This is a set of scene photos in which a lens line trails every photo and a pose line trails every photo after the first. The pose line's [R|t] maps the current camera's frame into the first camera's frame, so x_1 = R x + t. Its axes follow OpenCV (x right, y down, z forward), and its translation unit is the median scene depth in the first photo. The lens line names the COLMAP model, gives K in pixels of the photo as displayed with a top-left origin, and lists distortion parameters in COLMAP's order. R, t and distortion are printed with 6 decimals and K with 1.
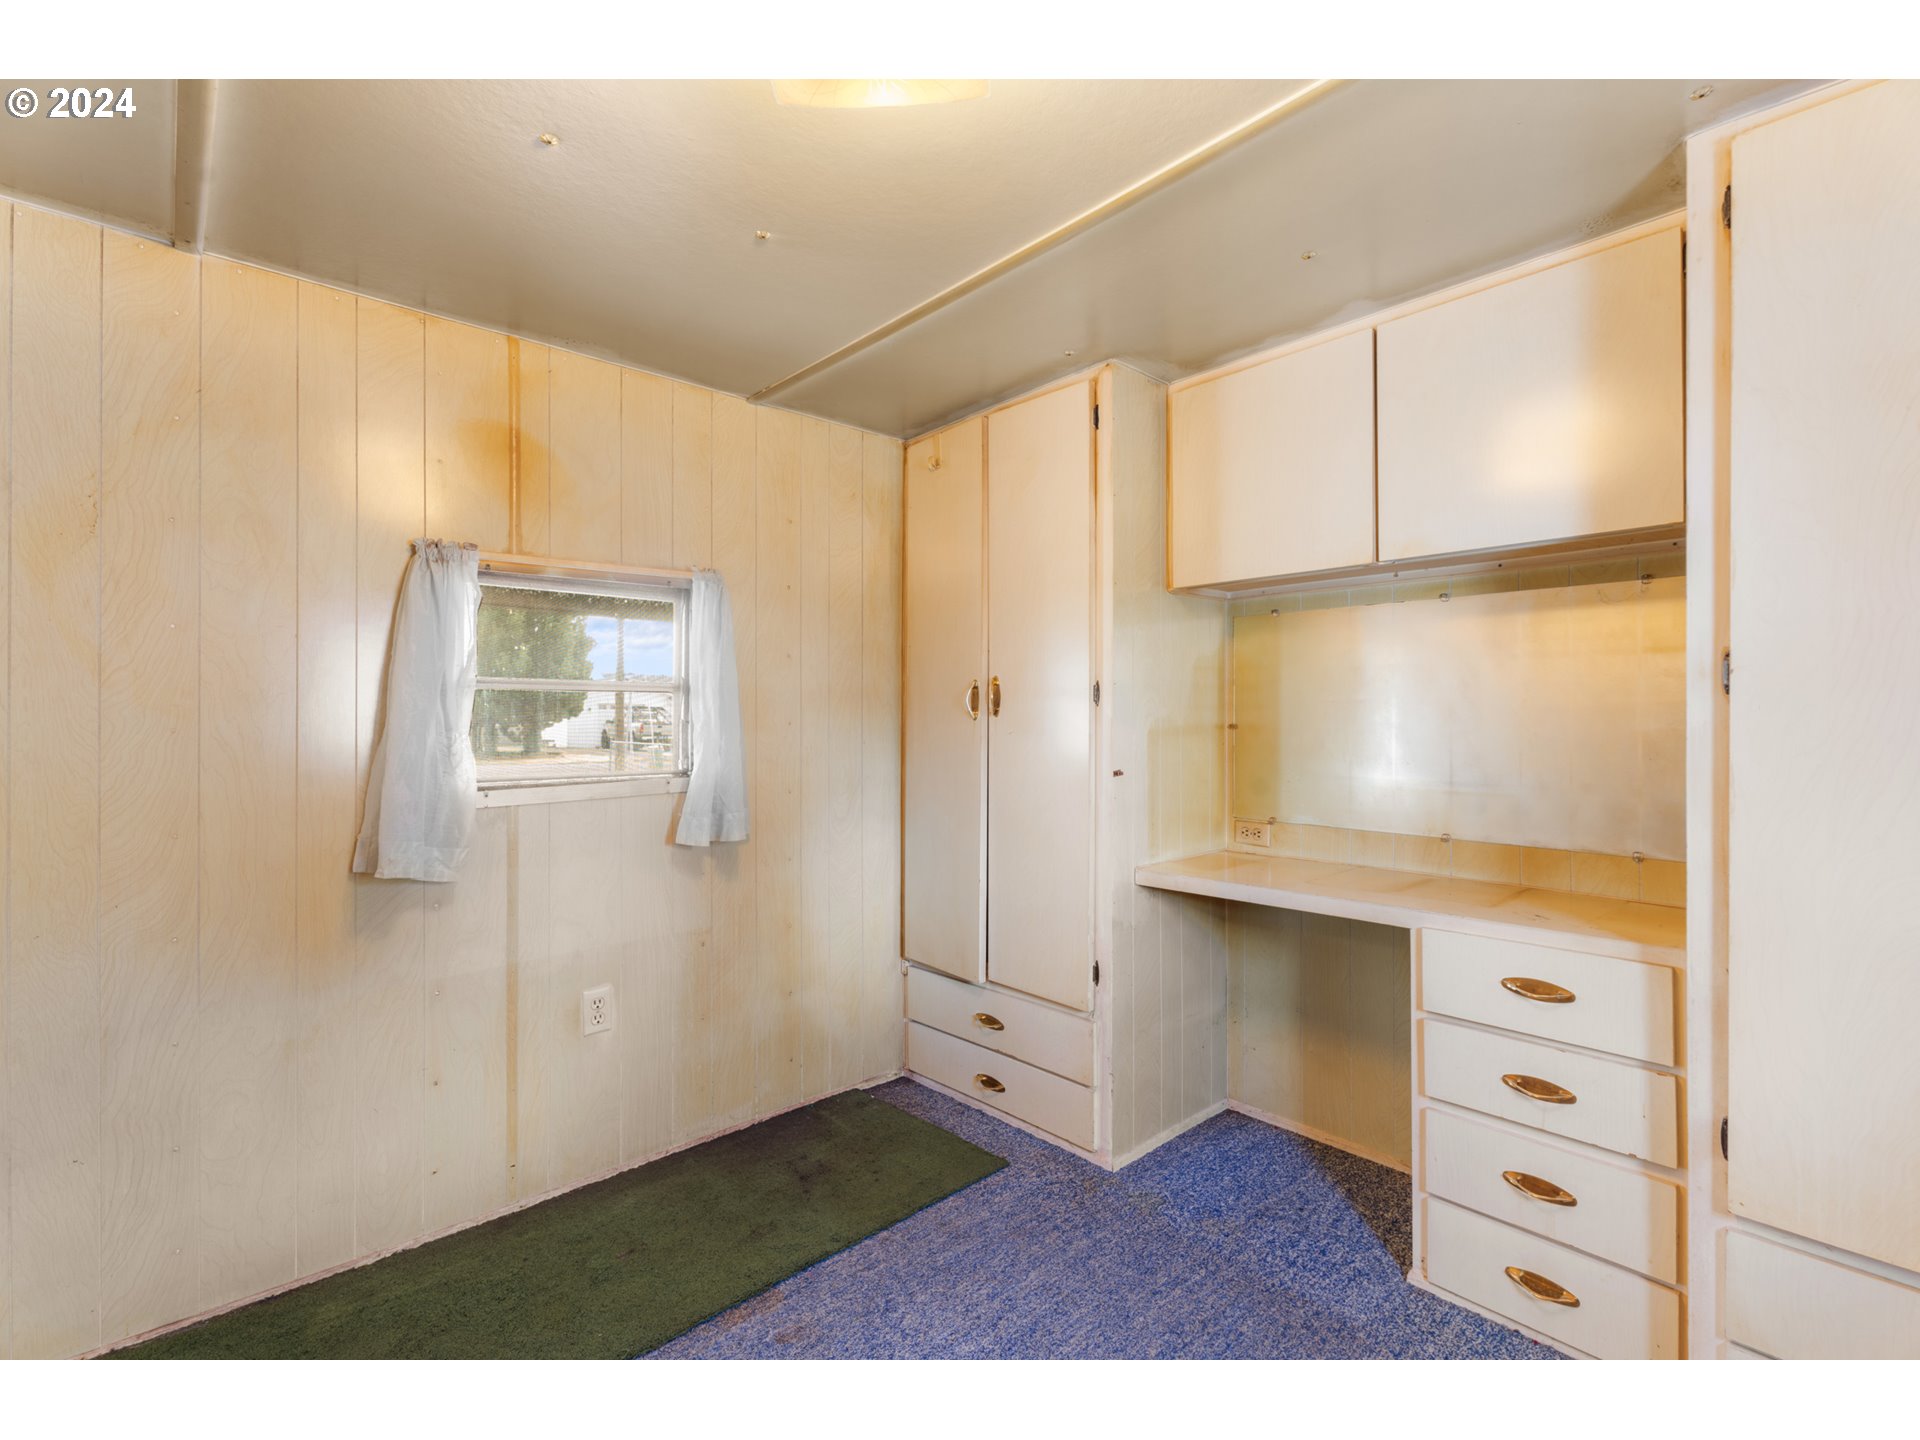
lens RADIAL K [[863.4, 0, 954.0], [0, 863.4, 736.9], [0, 0, 1]] dist [-0.001712, -0.000091]
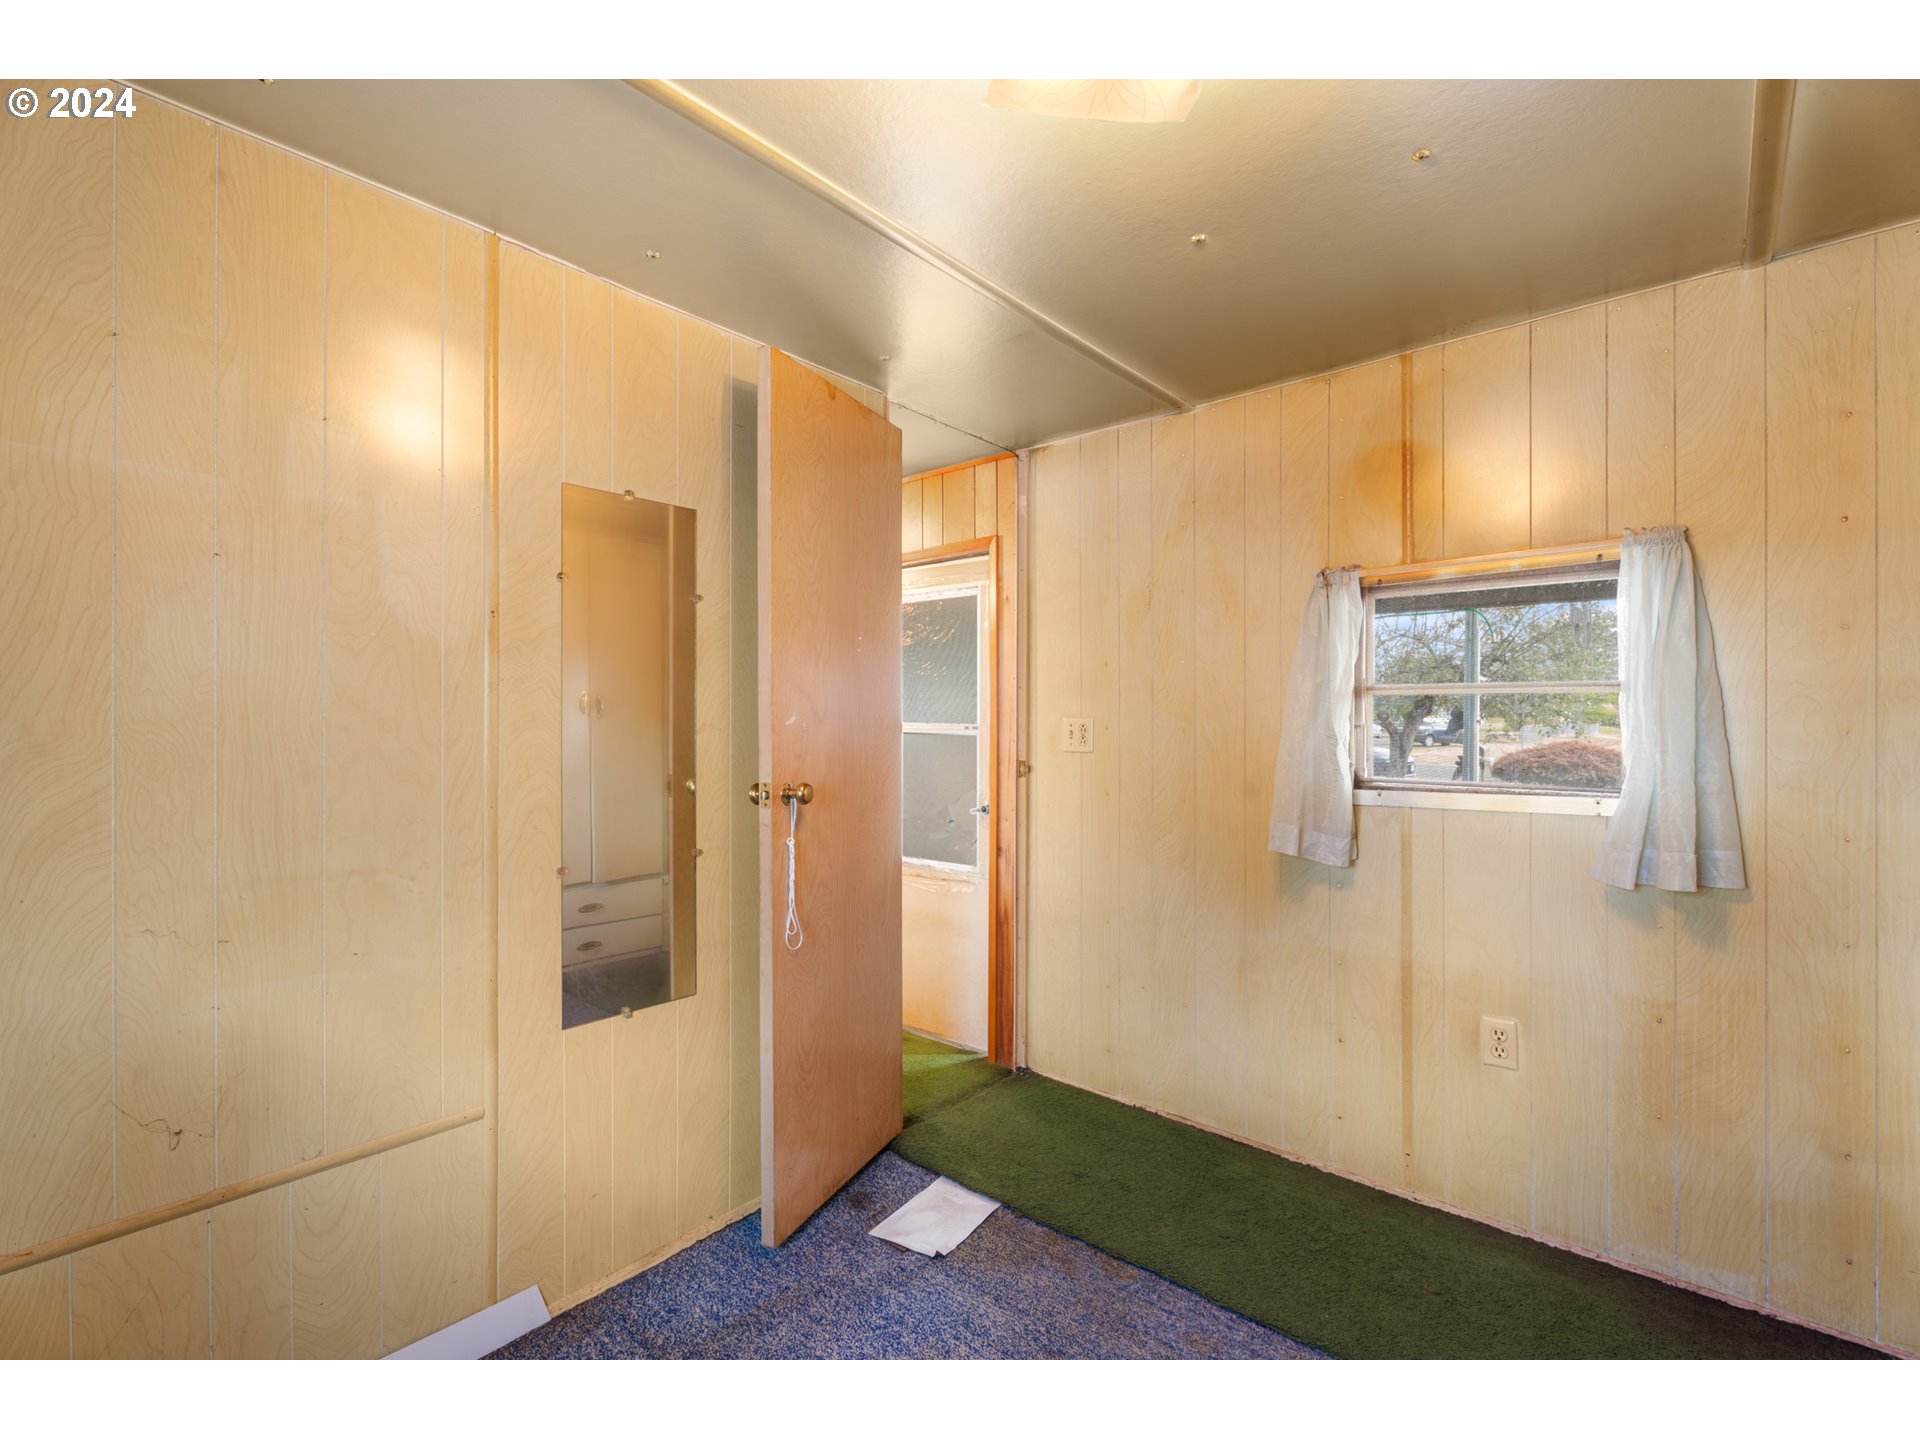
lens RADIAL K [[863.4, 0, 954.0], [0, 863.4, 736.9], [0, 0, 1]] dist [-0.001712, -0.000091]
pose [[0.112219, 0.028576, -0.993272, 0.450823], [-0.015802, 0.999511, 0.026970, -0.023916], [0.993558, 0.012669, 0.112616, 0.341218]]
